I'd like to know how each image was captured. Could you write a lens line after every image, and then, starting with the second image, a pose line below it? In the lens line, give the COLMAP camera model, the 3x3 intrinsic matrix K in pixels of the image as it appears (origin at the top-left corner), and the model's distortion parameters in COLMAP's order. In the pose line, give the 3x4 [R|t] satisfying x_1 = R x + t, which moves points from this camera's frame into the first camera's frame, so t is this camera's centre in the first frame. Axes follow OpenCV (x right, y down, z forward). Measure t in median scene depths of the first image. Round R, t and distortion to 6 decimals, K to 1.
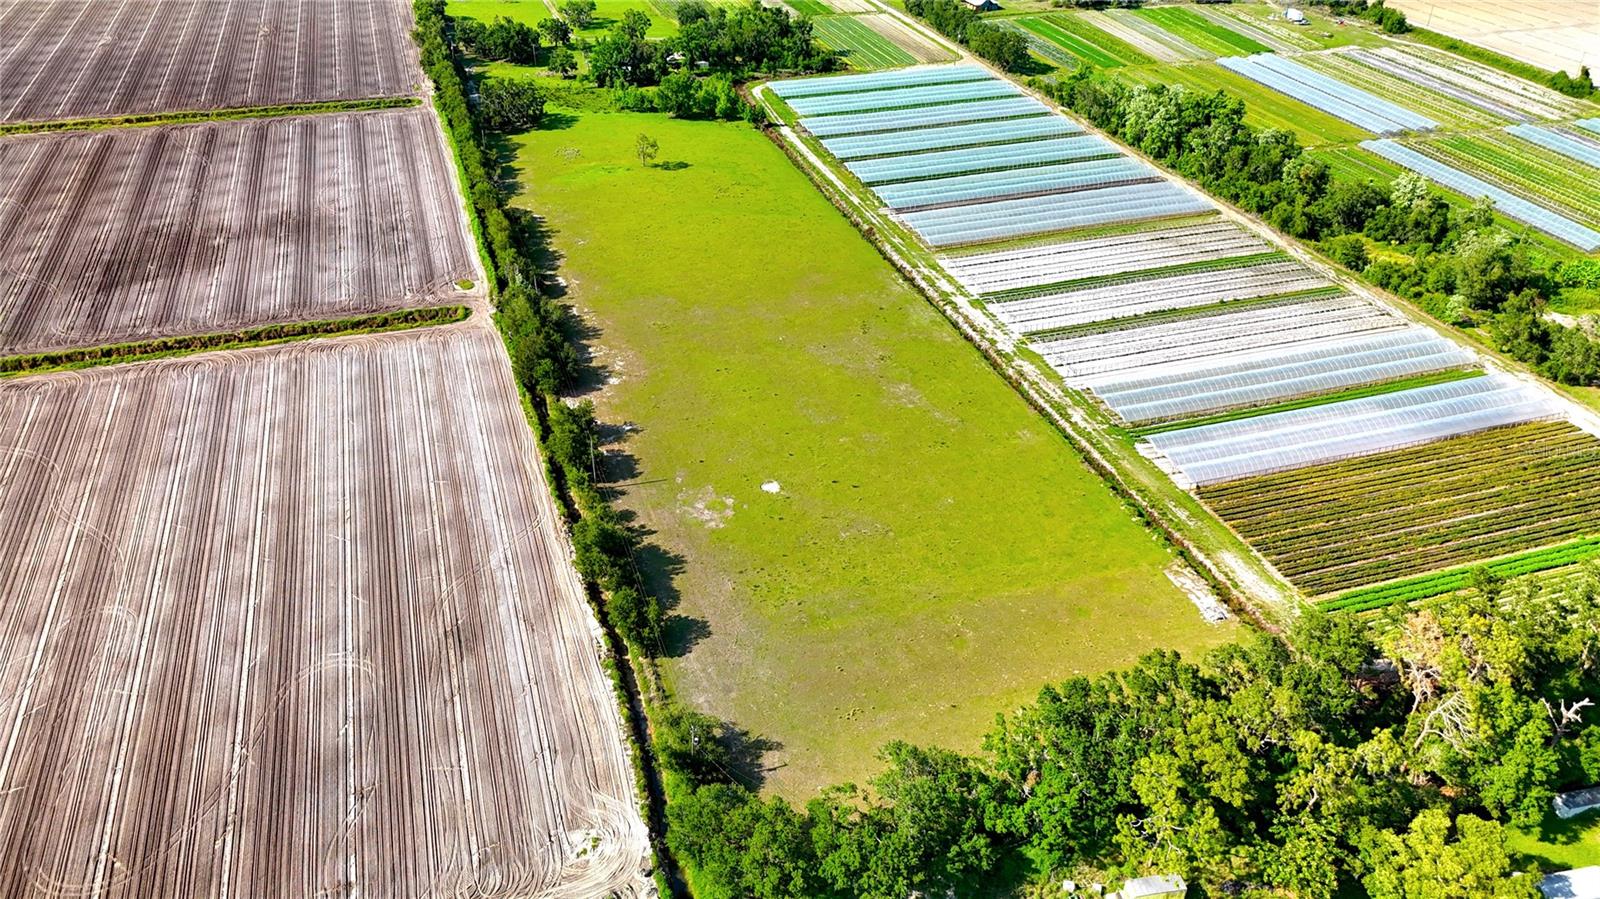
lens RADIAL K [[1183.2, 0, 800.0], [0, 1183.2, 449.5], [0, 0, 1]] dist [0.074810, -0.068501]
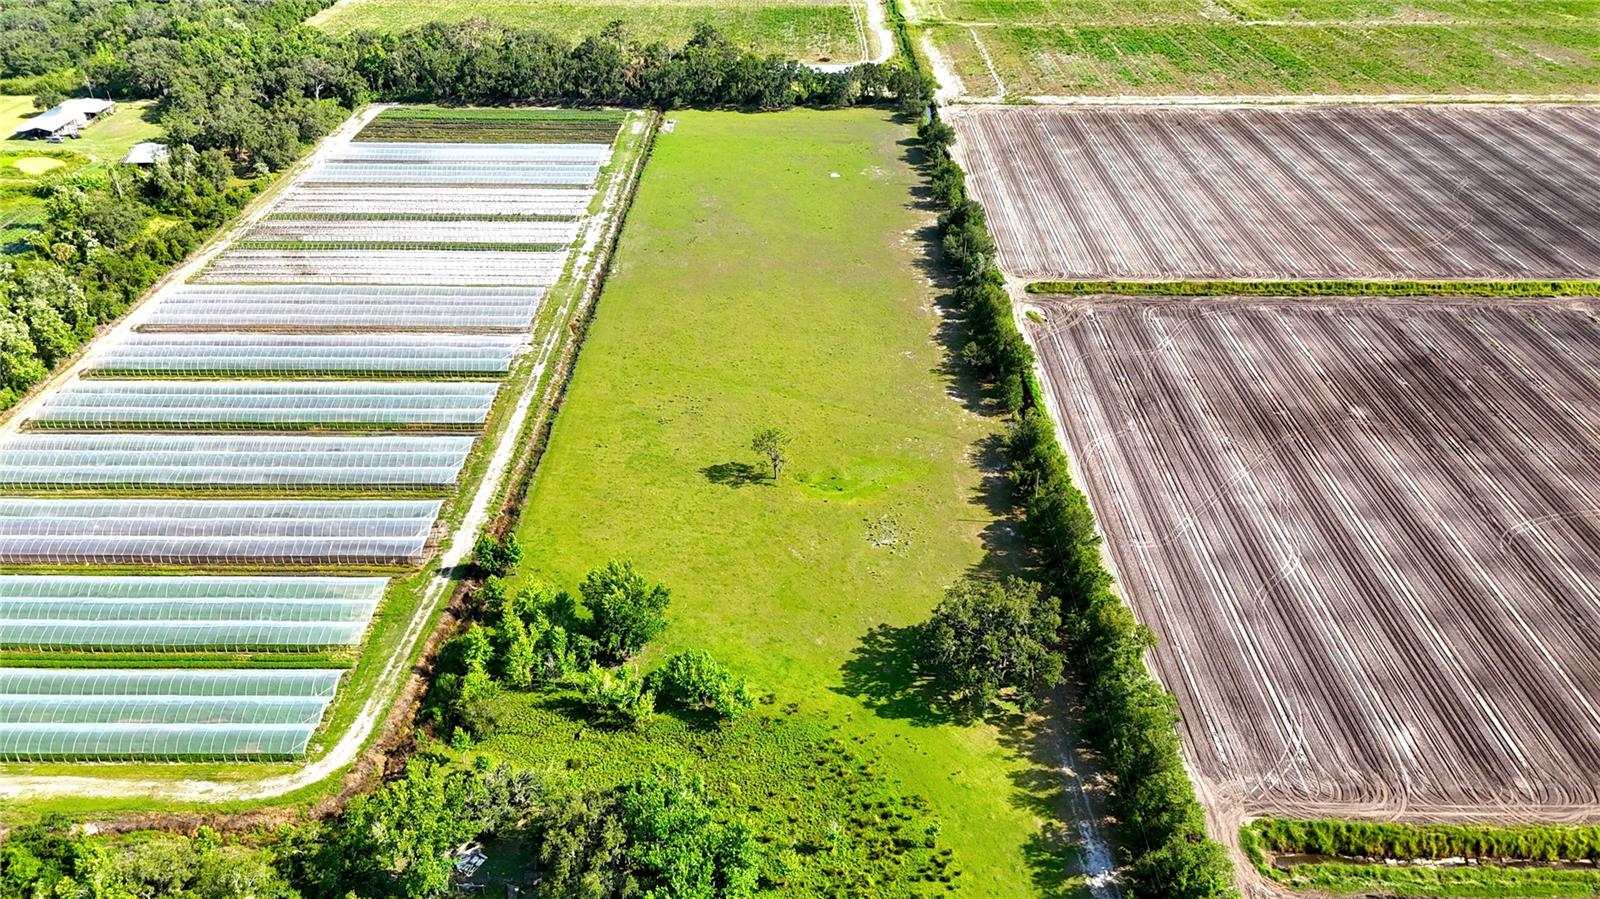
lens RADIAL K [[1188.2, 0, 800.0], [0, 1188.2, 449.5], [0, 0, 1]] dist [0.061722, -0.056859]
pose [[-0.946176, -0.180899, 0.268379, -0.350816], [0.161122, 0.455891, 0.875330, -0.896768], [-0.280698, 0.871458, -0.402206, 1.423988]]
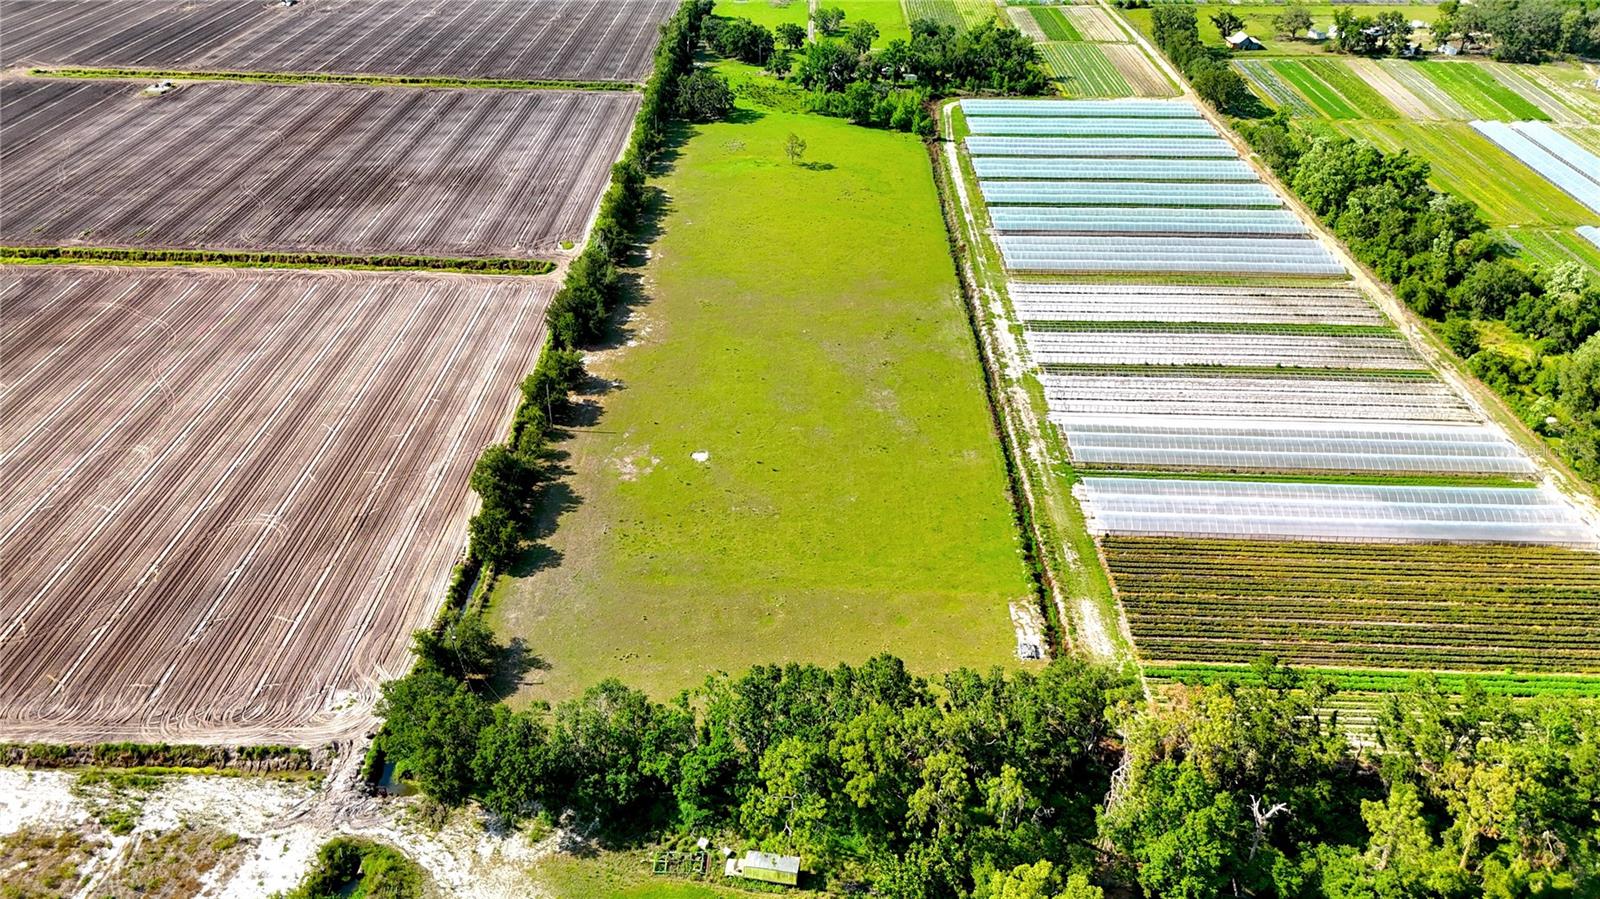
lens RADIAL K [[1183.2, 0, 800.0], [0, 1183.2, 449.5], [0, 0, 1]] dist [0.074810, -0.068501]
pose [[0.943103, 0.176946, -0.281509, 0.251956], [-0.181421, 0.983351, 0.010304, -0.001121], [0.278645, 0.041354, 0.959503, 0.000586]]
